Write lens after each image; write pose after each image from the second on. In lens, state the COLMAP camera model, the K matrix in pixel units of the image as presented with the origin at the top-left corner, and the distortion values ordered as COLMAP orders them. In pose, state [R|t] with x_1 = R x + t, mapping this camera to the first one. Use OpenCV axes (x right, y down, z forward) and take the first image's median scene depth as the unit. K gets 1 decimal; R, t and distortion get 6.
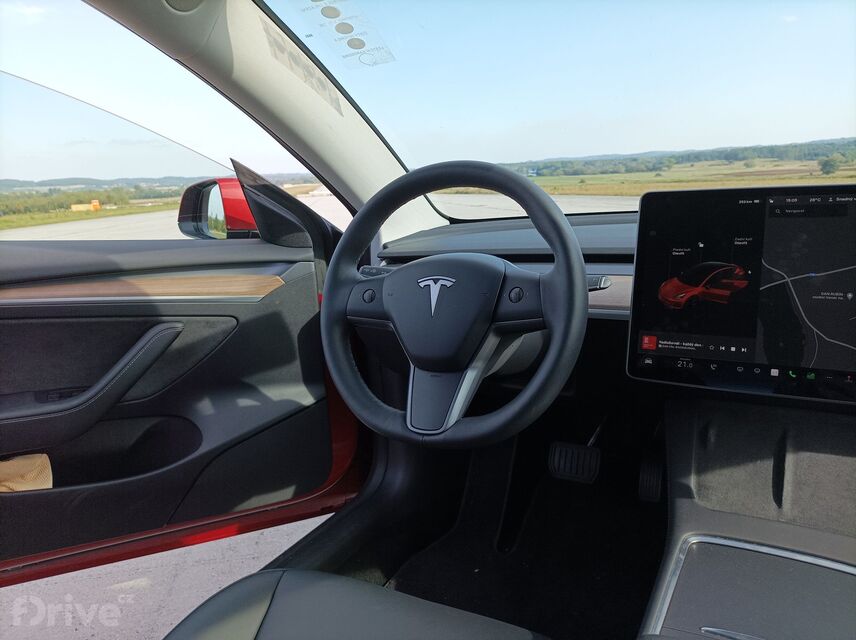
lens RADIAL K [[639.8, 0, 428.0], [0, 639.8, 320.0], [0, 0, 1]] dist [0.007792, -0.002229]
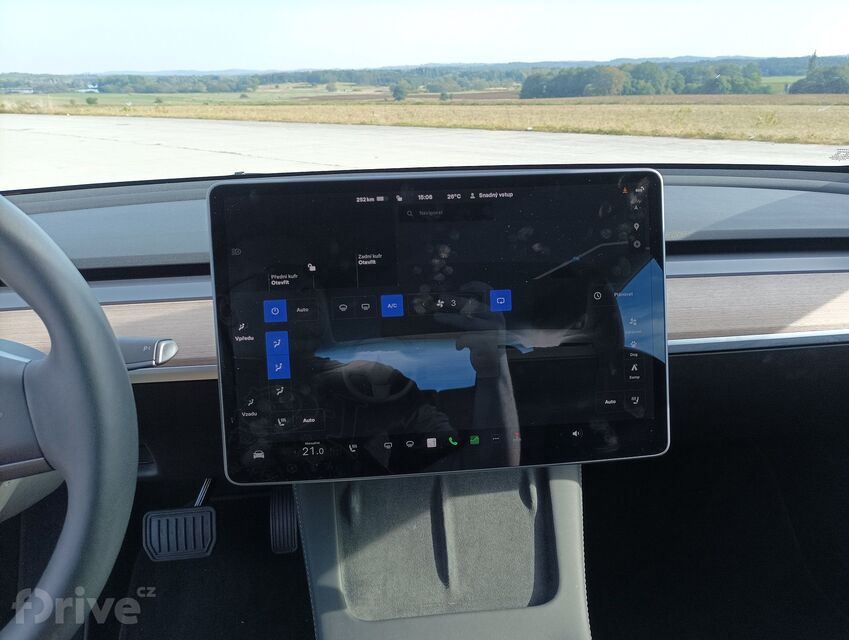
lens RADIAL K [[677.9, 0, 450.7], [0, 677.9, 335.8], [0, 0, 1]] dist [0.005863, 0.003648]
pose [[0.815036, -0.166616, 0.554938, 0.146235], [0.100431, 0.983889, 0.147903, -0.134874], [-0.570640, -0.064813, 0.818638, 0.348123]]
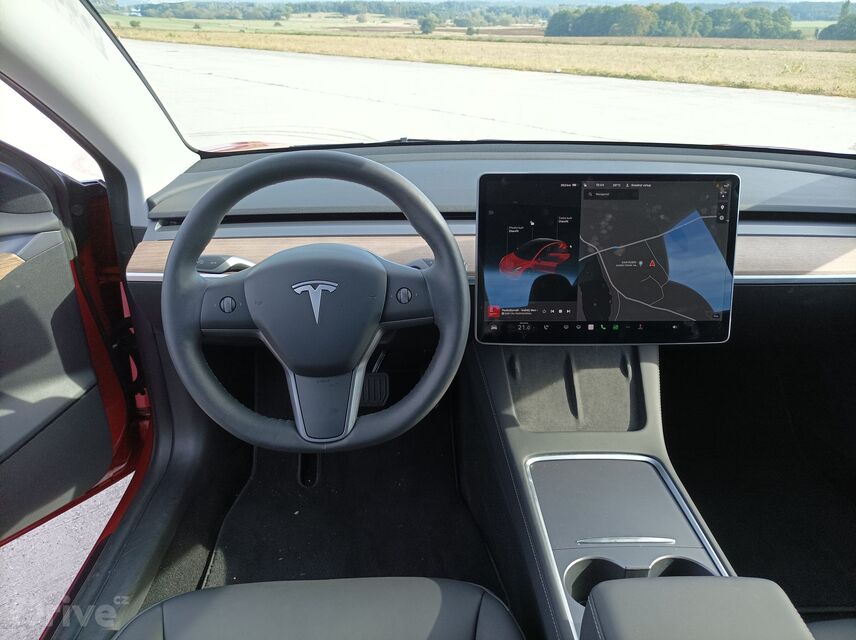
lens RADIAL K [[634.7, 0, 428.0], [0, 634.7, 320.0], [0, 0, 1]] dist [0.015322, 0.000040]
pose [[0.852914, -0.167517, 0.494445, -0.315471], [0.058390, 0.971787, 0.228518, -0.216059], [-0.518776, -0.166036, 0.838632, 0.118330]]
